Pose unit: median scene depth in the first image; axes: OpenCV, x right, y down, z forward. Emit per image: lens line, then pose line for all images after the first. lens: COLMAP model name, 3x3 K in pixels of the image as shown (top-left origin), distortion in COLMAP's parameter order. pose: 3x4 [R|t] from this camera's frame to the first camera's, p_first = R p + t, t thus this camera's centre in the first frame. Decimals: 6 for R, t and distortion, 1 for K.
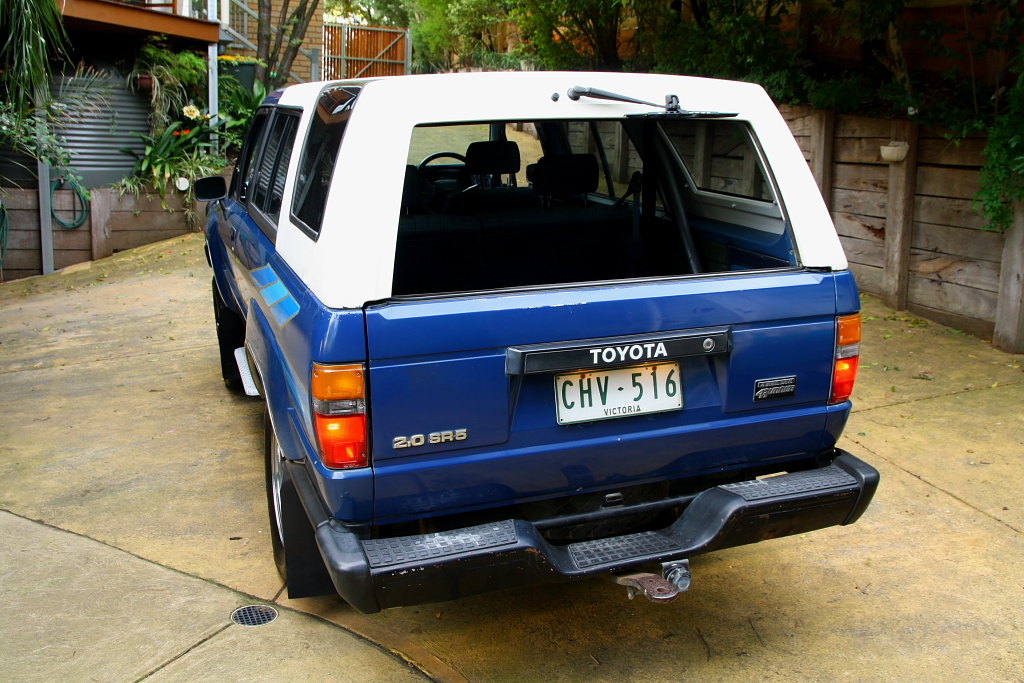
lens RADIAL K [[976.7, 0, 512.0], [0, 976.7, 341.5], [0, 0, 1]] dist [0.000660, 0.023529]
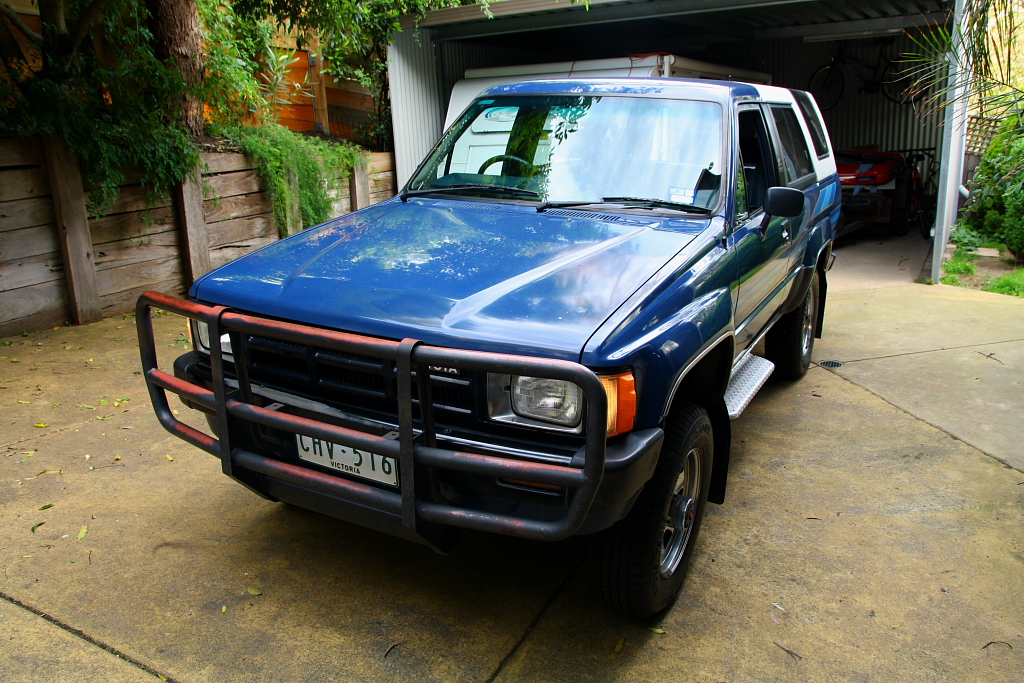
lens RADIAL K [[815.4, 0, 512.0], [0, 815.4, 341.5], [0, 0, 1]] dist [-0.107696, 0.091828]
pose [[-0.664537, -0.215029, 0.715649, -0.794787], [0.182173, 0.882189, 0.434231, -0.461738], [-0.724709, 0.418934, -0.547075, 1.884867]]
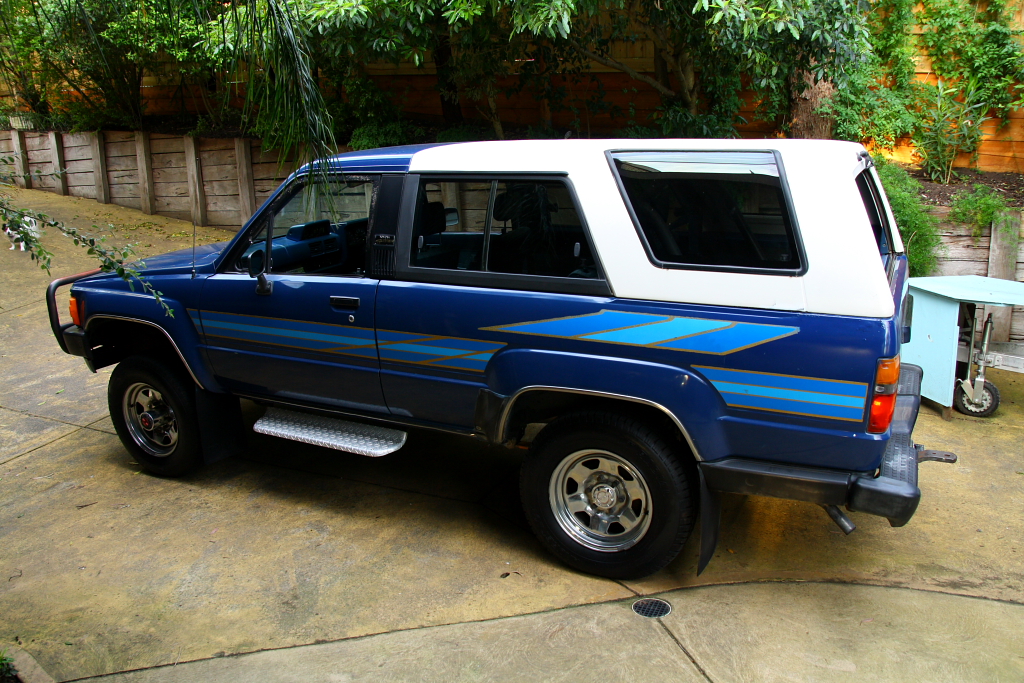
lens RADIAL K [[815.4, 0, 512.0], [0, 815.4, 341.5], [0, 0, 1]] dist [-0.107696, 0.091828]
pose [[0.731266, -0.195031, 0.653615, -0.772376], [0.193821, 0.978164, 0.075026, -0.108314], [-0.653975, 0.071821, 0.753099, 0.299789]]
